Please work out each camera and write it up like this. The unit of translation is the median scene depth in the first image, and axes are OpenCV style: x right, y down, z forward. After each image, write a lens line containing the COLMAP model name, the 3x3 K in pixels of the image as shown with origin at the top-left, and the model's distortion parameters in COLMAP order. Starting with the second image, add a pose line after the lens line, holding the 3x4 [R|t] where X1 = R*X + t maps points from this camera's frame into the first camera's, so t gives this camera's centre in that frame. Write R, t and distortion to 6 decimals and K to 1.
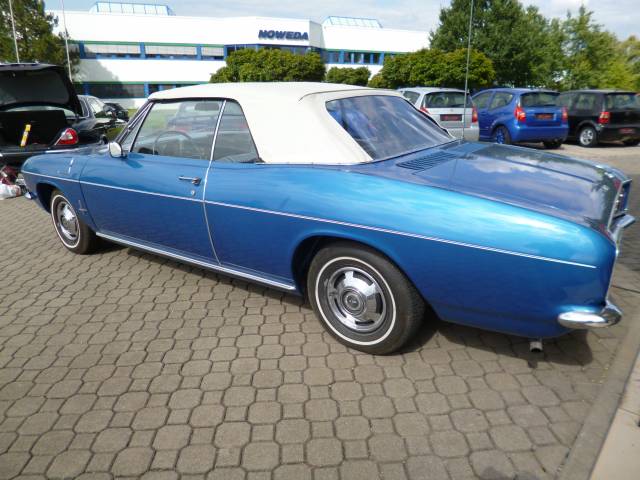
lens RADIAL K [[470.8, 0, 317.9], [0, 470.8, 244.3], [0, 0, 1]] dist [-0.041253, 0.002132]
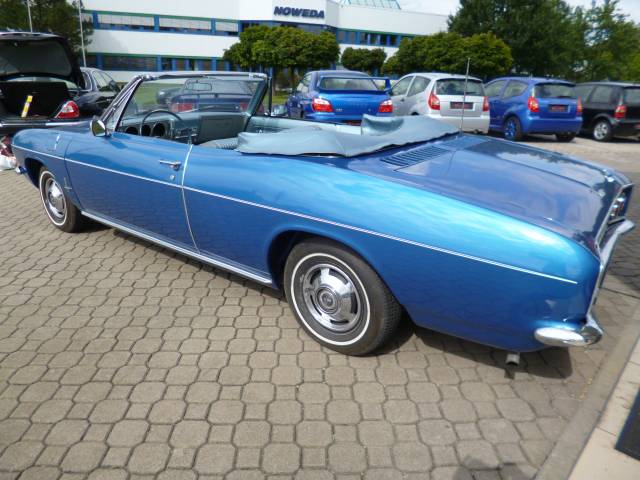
lens RADIAL K [[449.9, 0, 349.7], [0, 449.9, 230.7], [0, 0, 1]] dist [-0.038553, 0.002172]
pose [[0.998817, 0.047012, -0.012404, 0.120671], [-0.046506, 0.998183, 0.038325, -0.055340], [0.014183, -0.037703, 0.999188, 0.084174]]
